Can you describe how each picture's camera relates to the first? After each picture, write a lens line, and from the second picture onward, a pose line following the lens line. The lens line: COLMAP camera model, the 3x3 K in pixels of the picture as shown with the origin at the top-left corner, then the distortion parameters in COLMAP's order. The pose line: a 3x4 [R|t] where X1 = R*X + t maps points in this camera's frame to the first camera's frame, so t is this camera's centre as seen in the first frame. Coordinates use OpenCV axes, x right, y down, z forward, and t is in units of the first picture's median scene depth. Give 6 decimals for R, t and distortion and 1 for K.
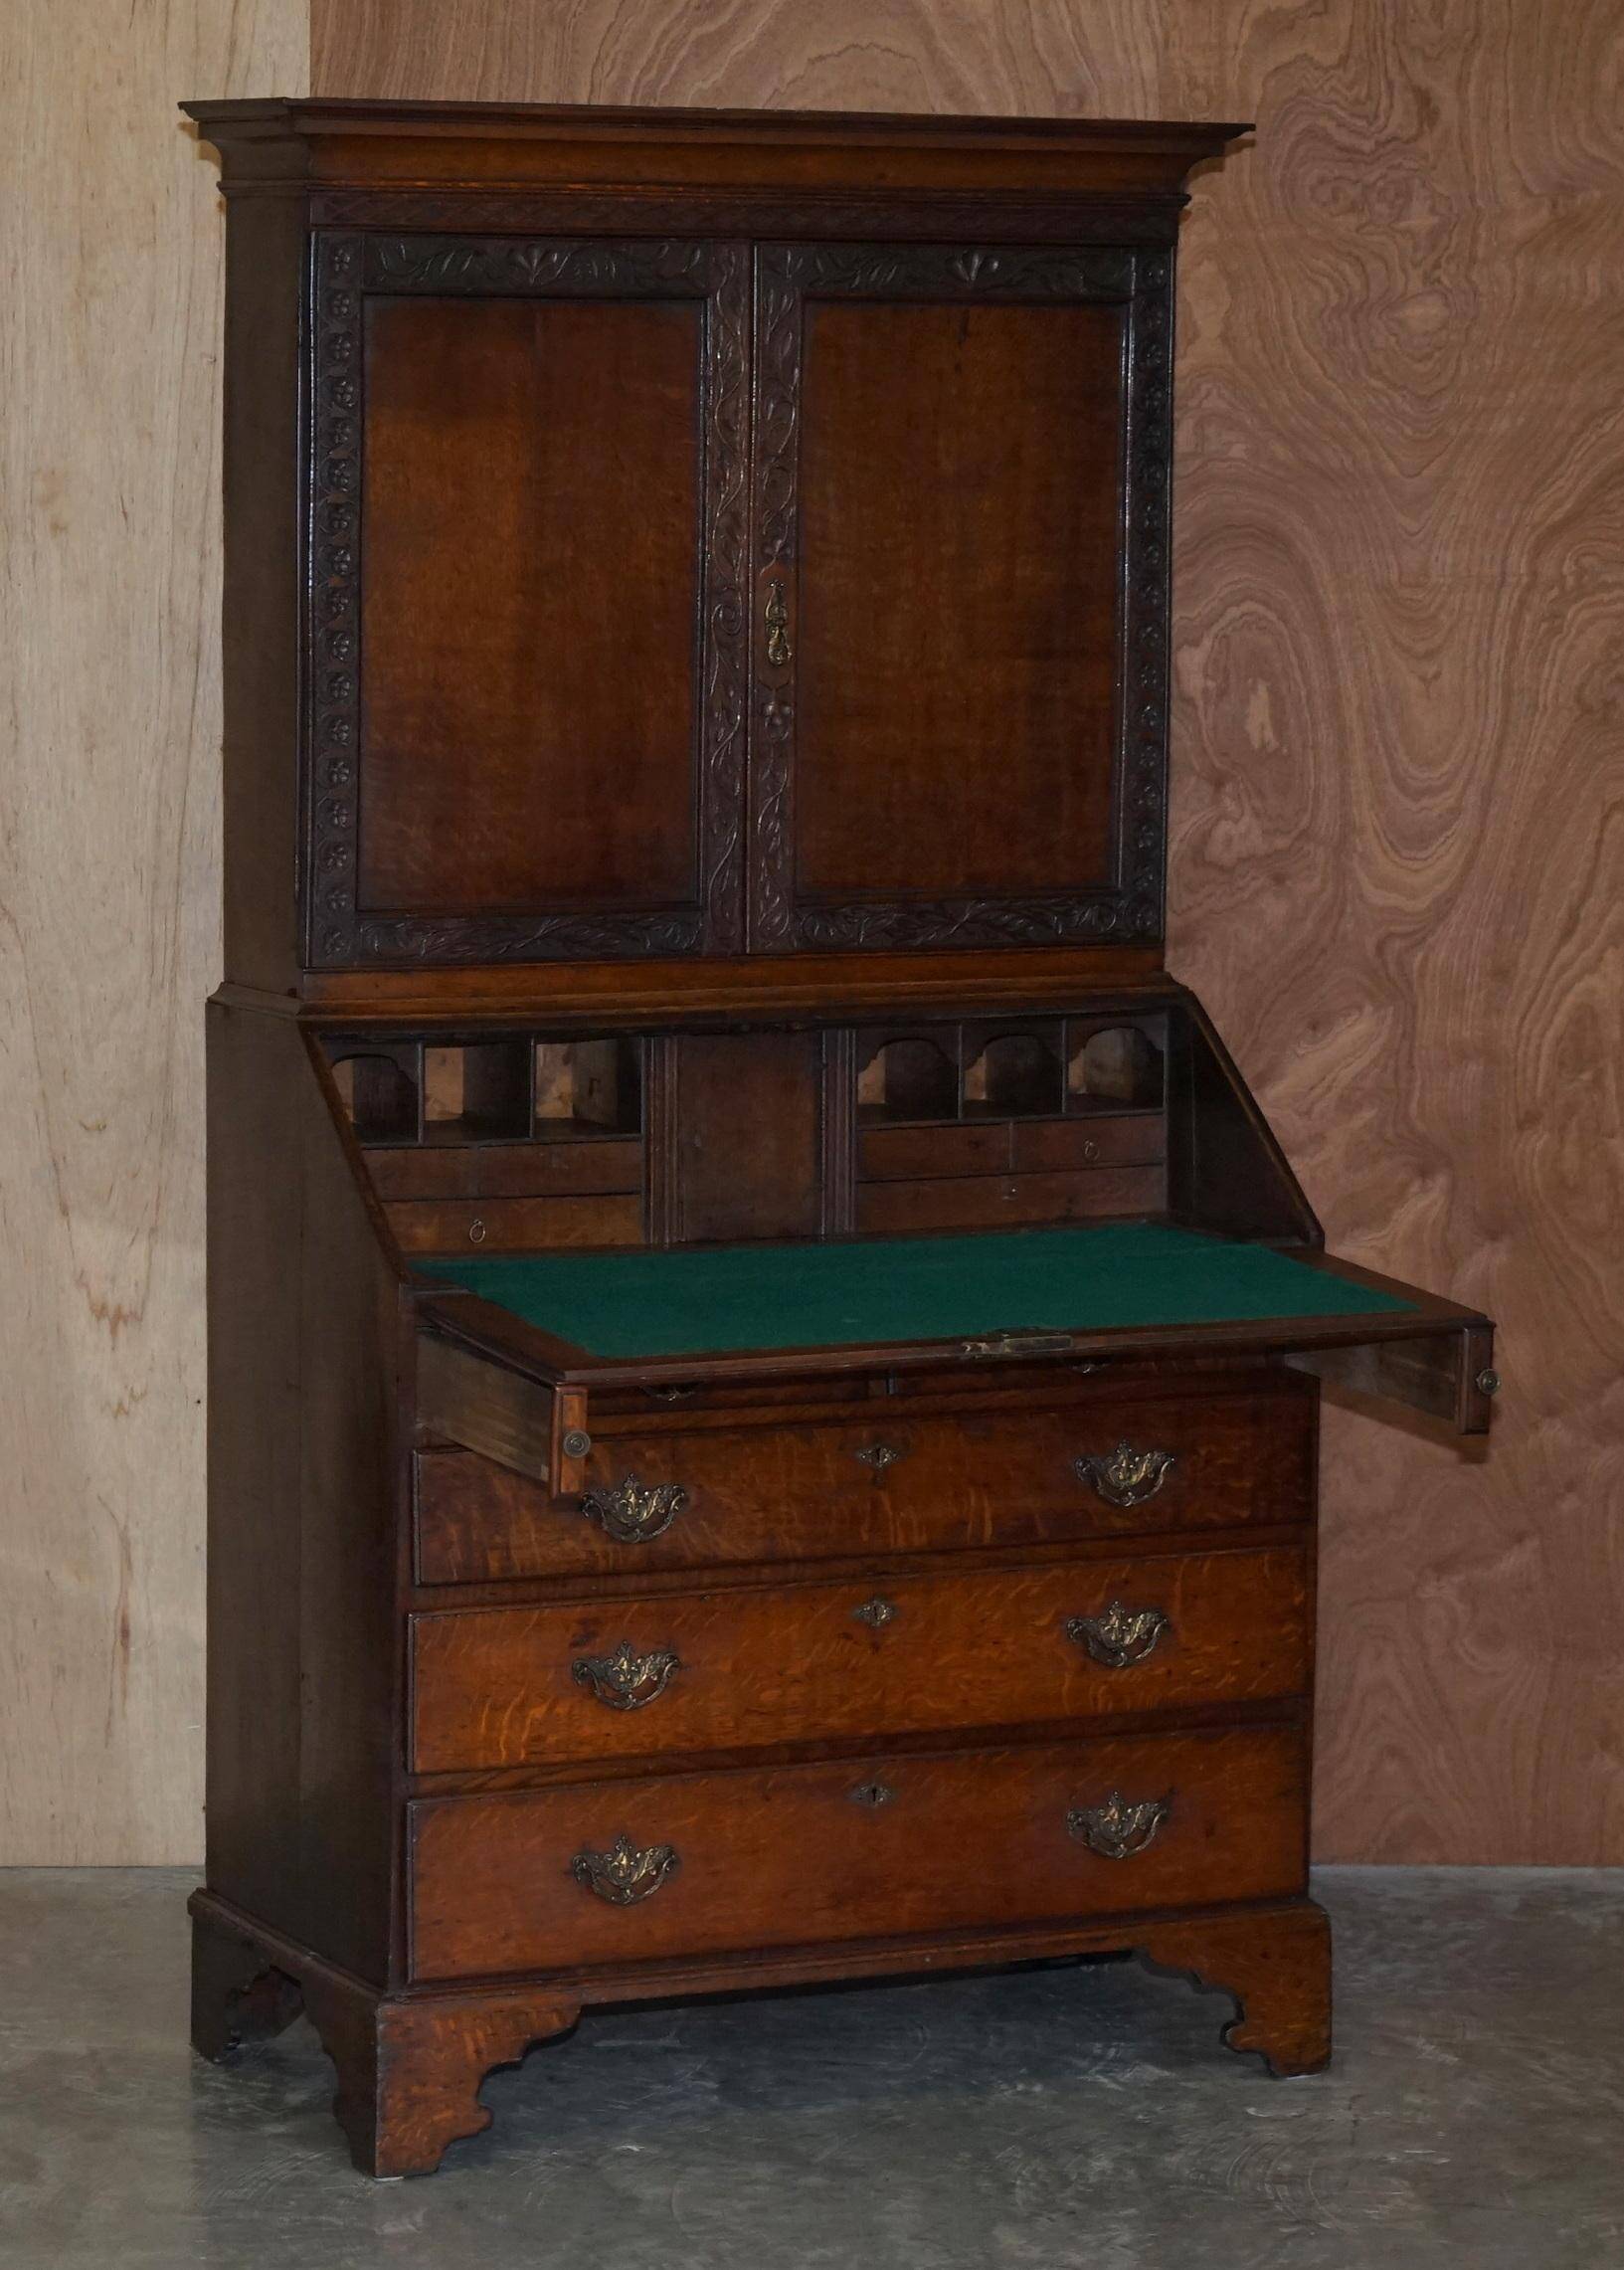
lens RADIAL K [[6896.1, 0, 662.4], [0, 6896.1, 1160.7], [0, 0, 1]] dist [0.063326, -1.101990]
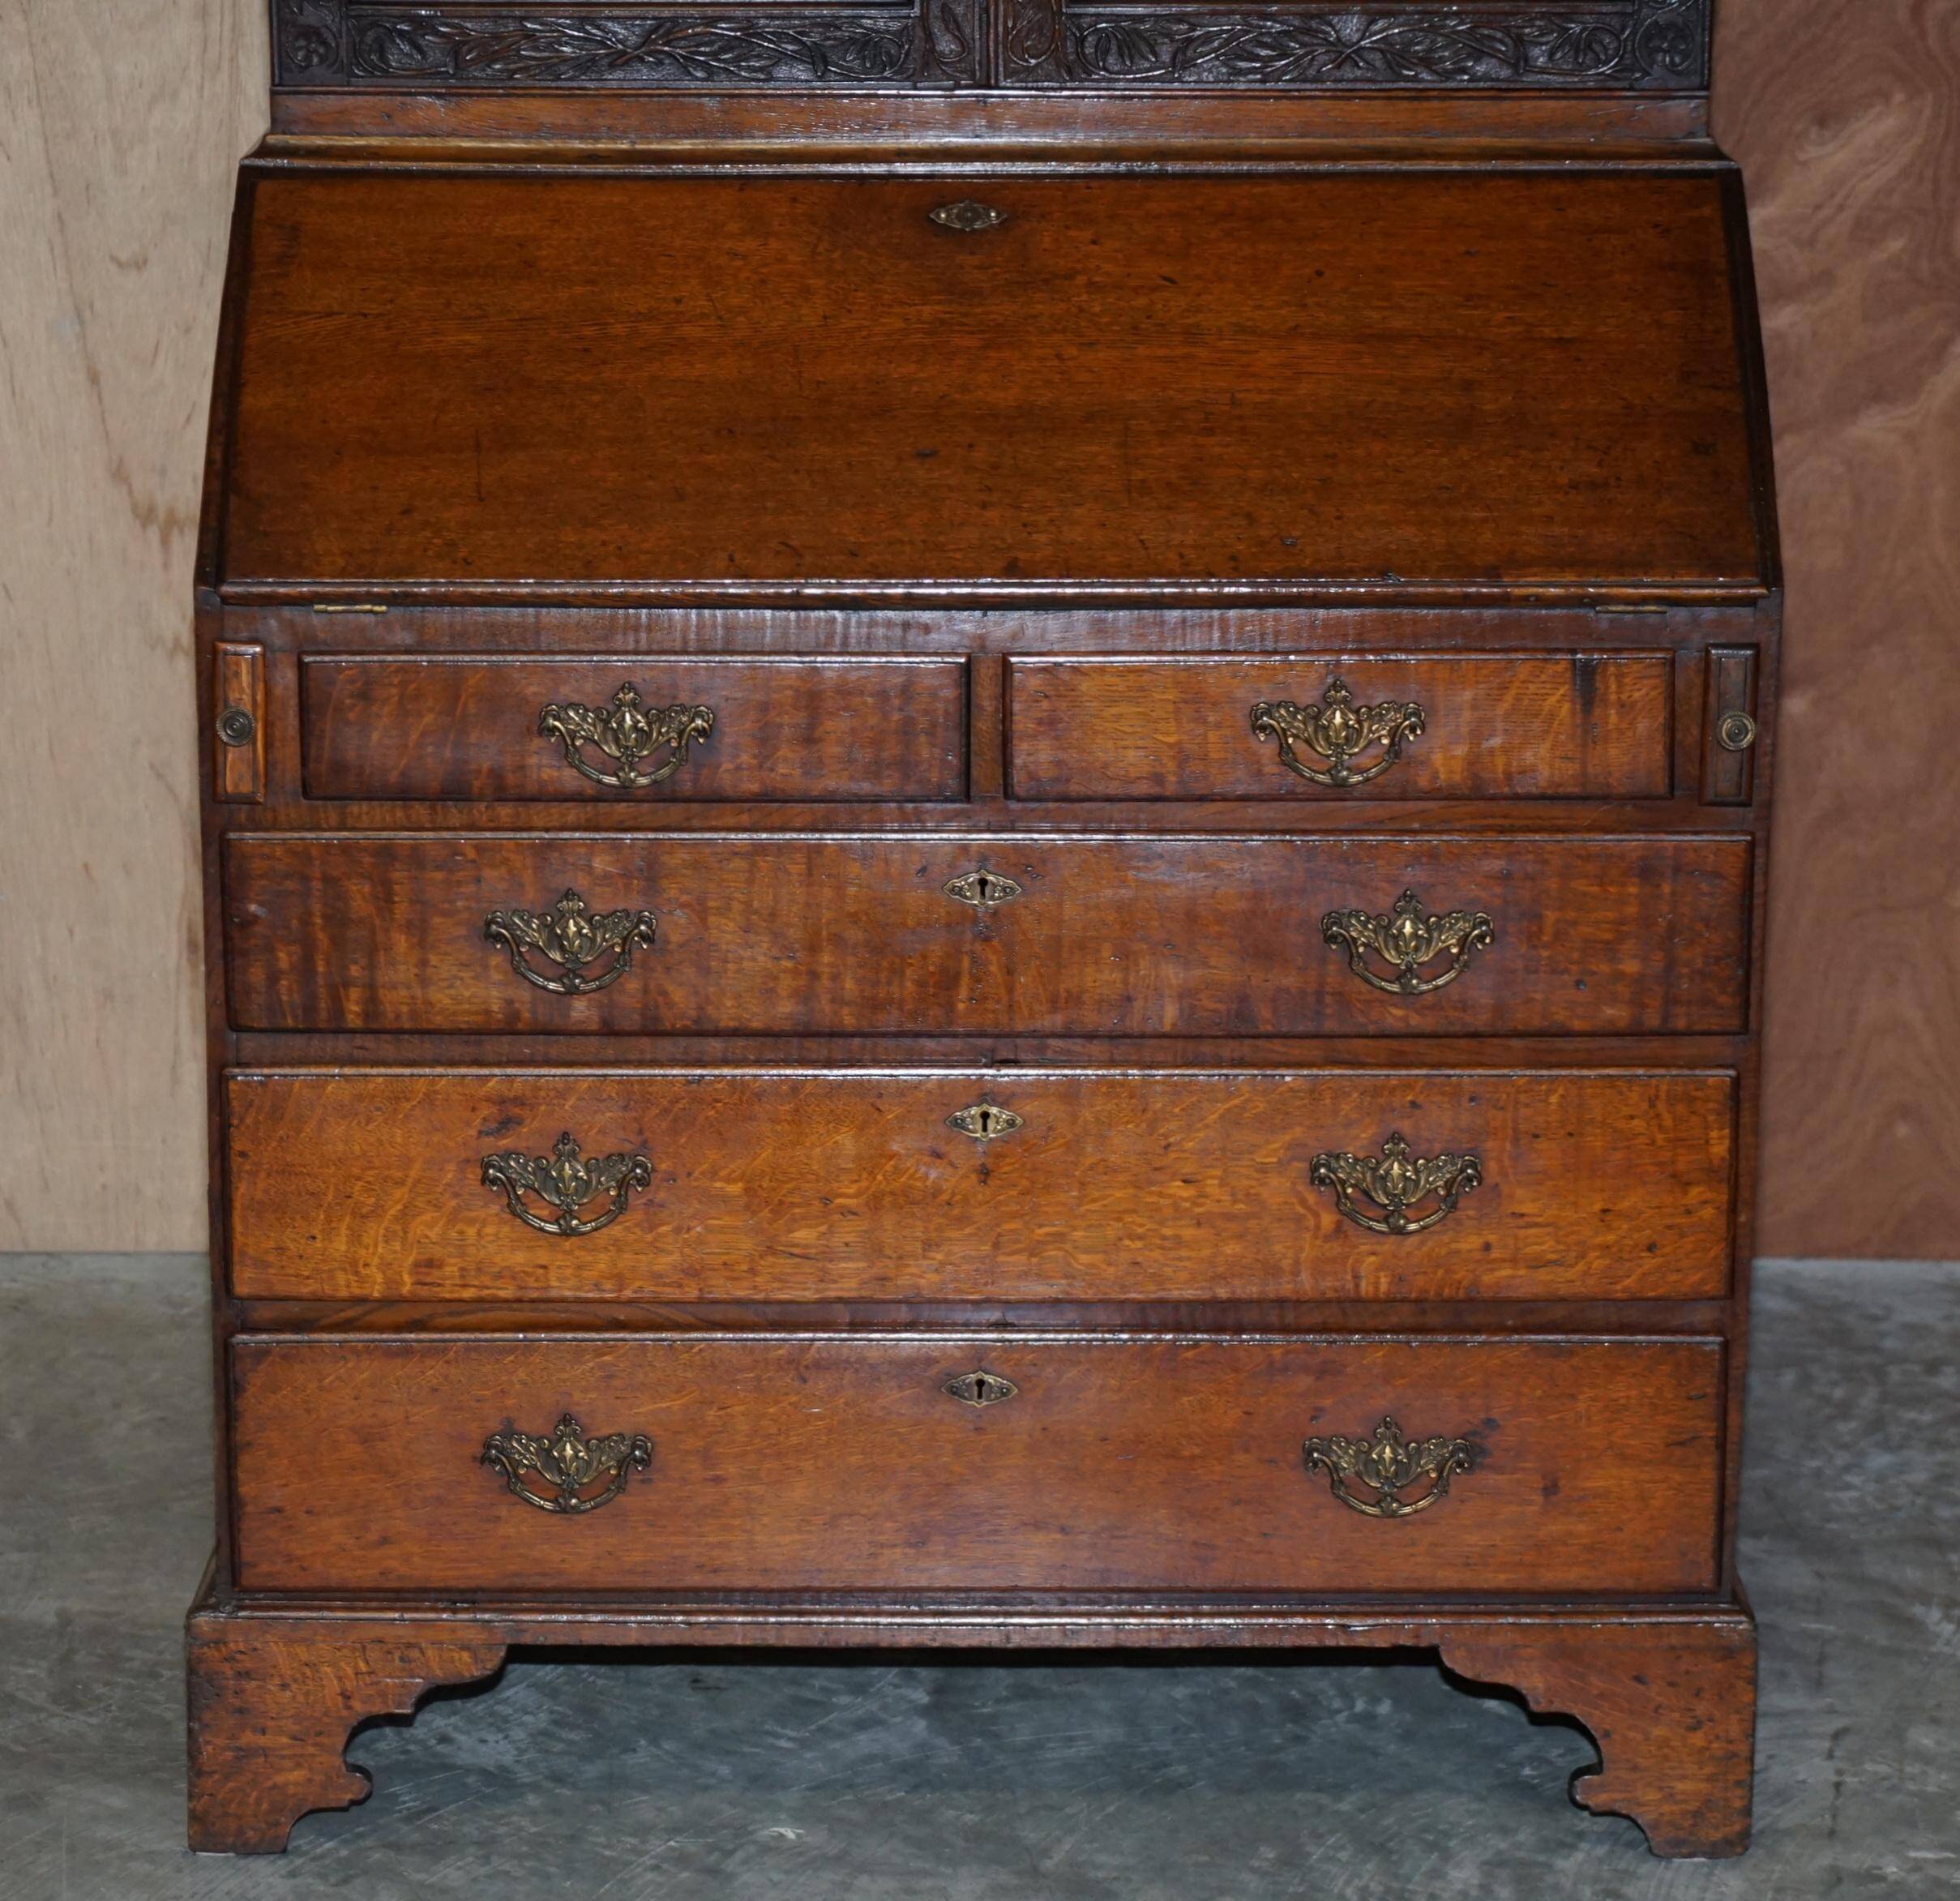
lens RADIAL K [[6266.2, 0, 950.2], [0, 6266.2, 1114.1], [0, 0, 1]] dist [0.024165, -0.769535]
pose [[0.998965, 0.007606, -0.044848, 0.034368], [0.000552, 0.983823, 0.179142, -0.035089], [0.045485, -0.178981, 0.982800, 0.342287]]
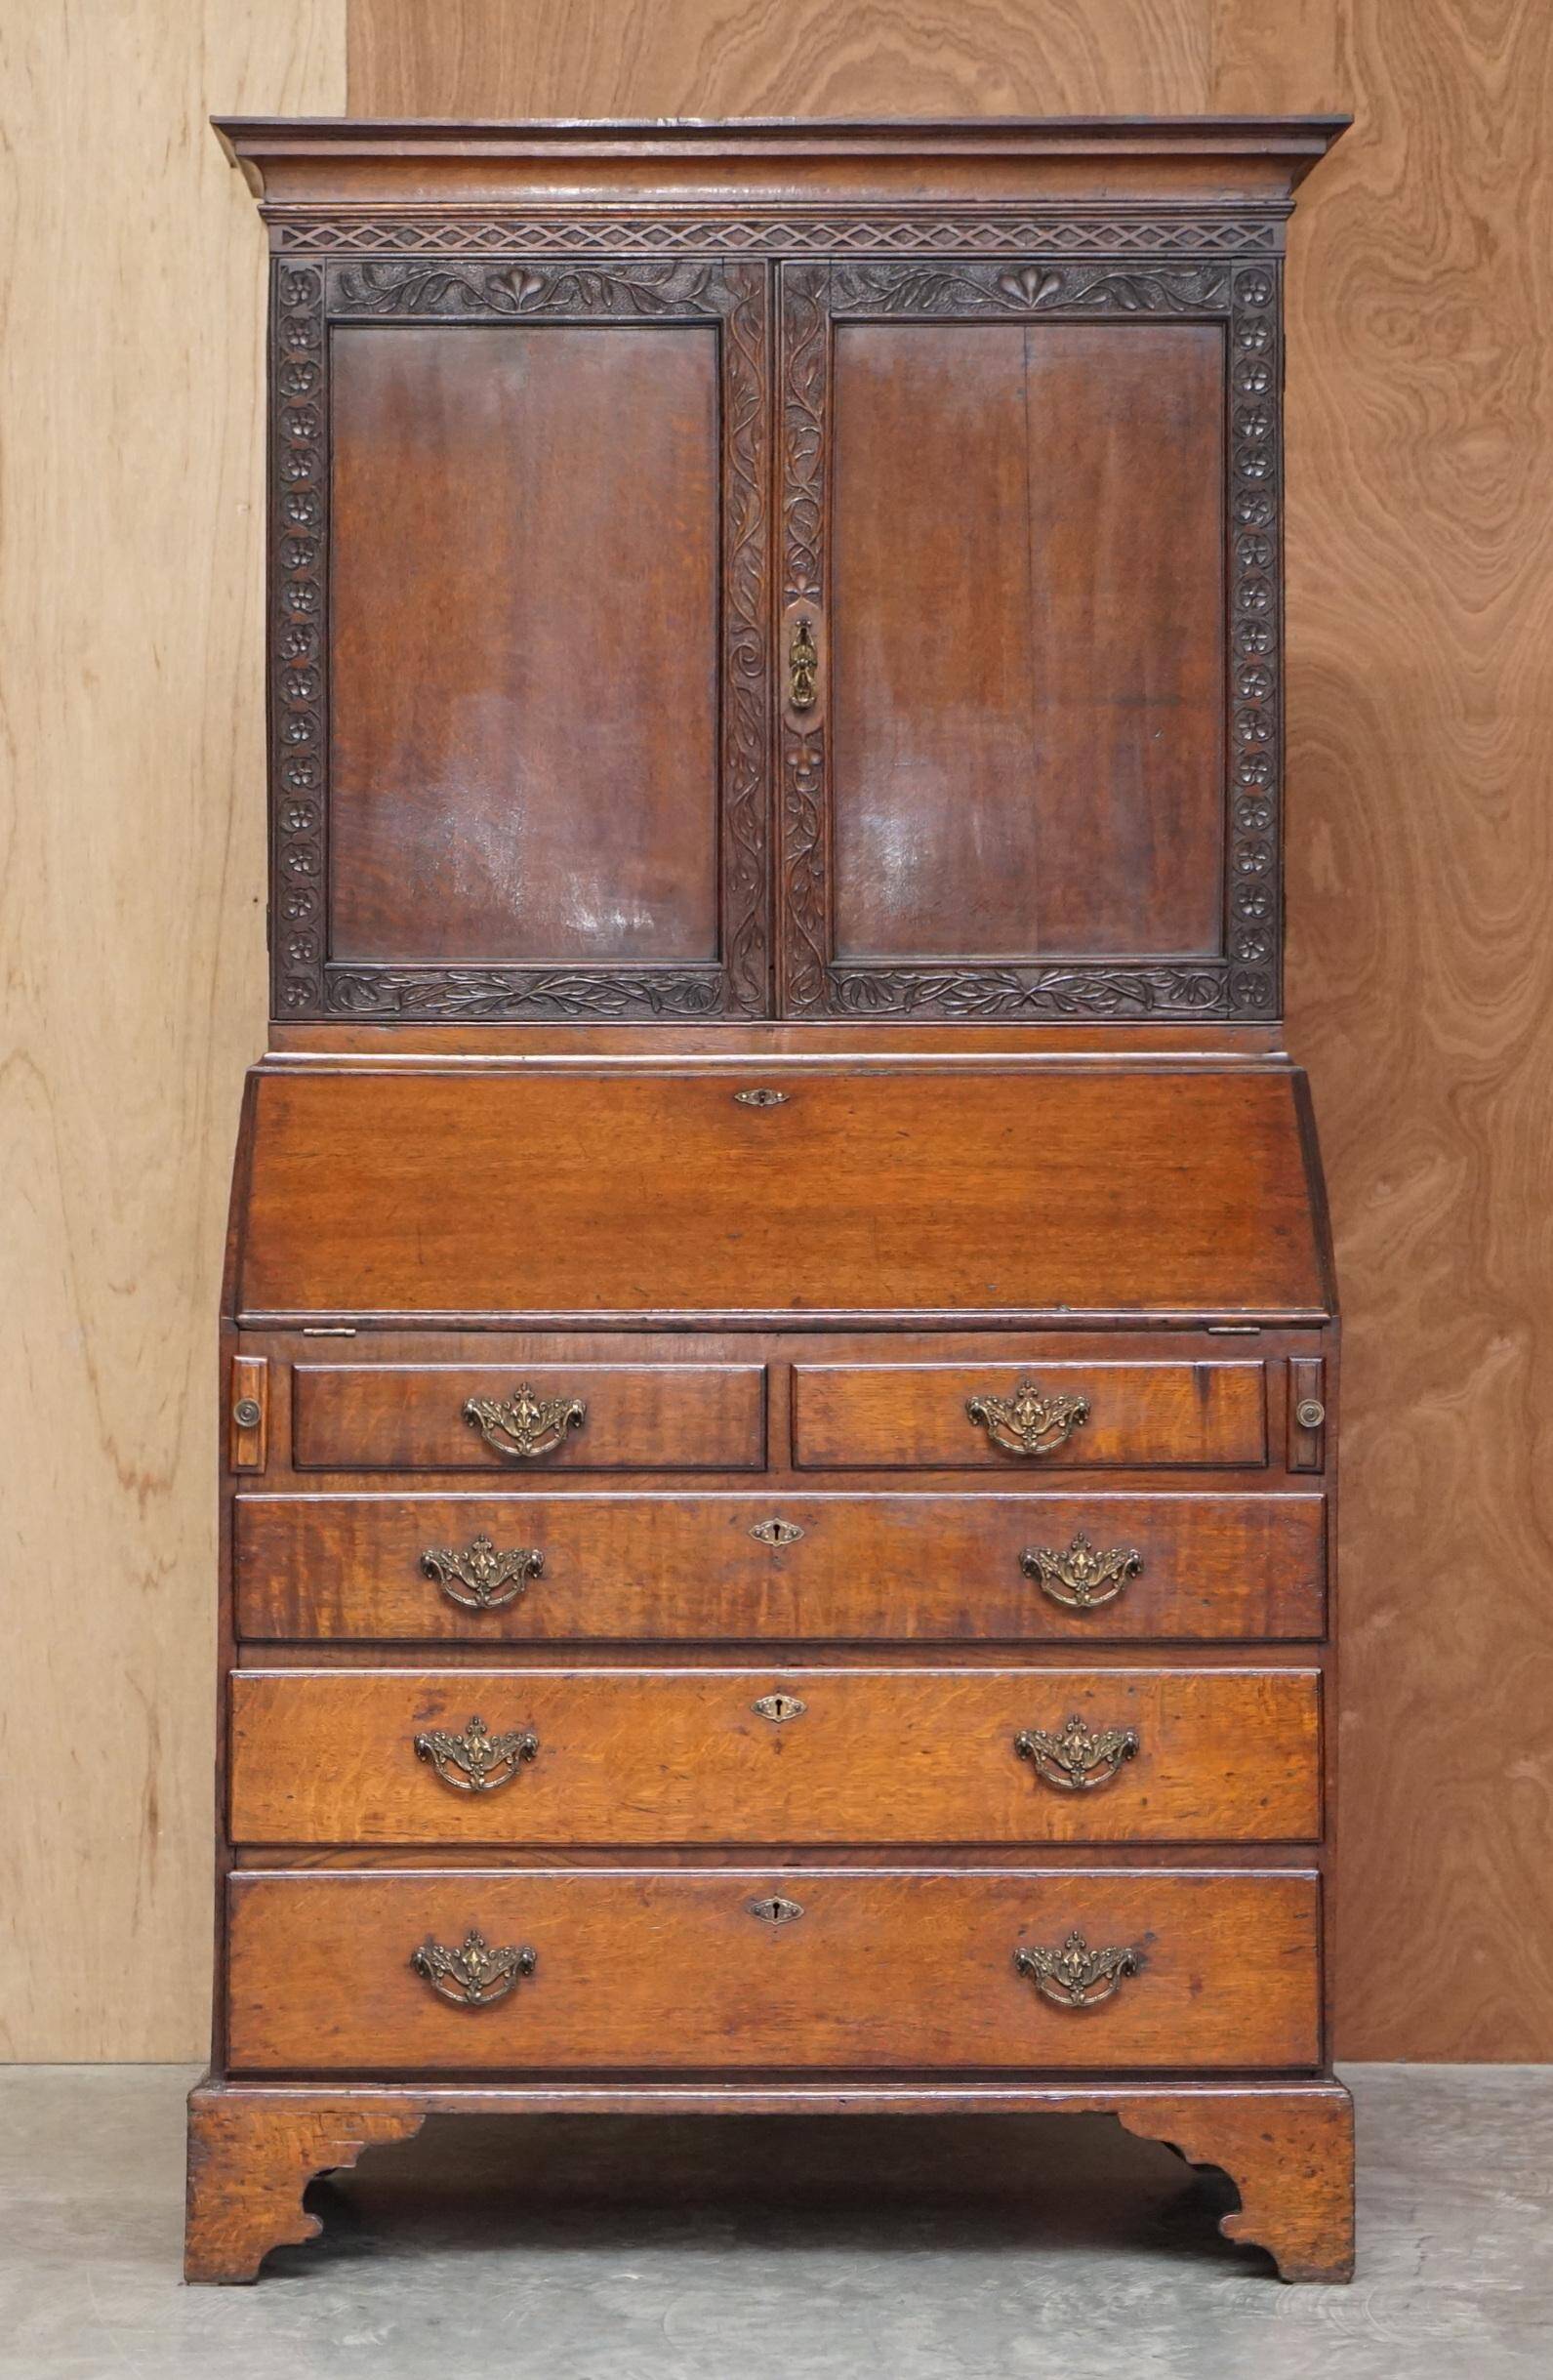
lens RADIAL K [[6098.9, 0, 688.8], [0, 6098.9, 1184.7], [0, 0, 1]] dist [0.043206, 0.275895]
pose [[0.999108, -0.007366, -0.041577, 0.033139], [0.002680, 0.993744, -0.111651, 0.077290], [0.042140, 0.111440, 0.992877, 0.150885]]
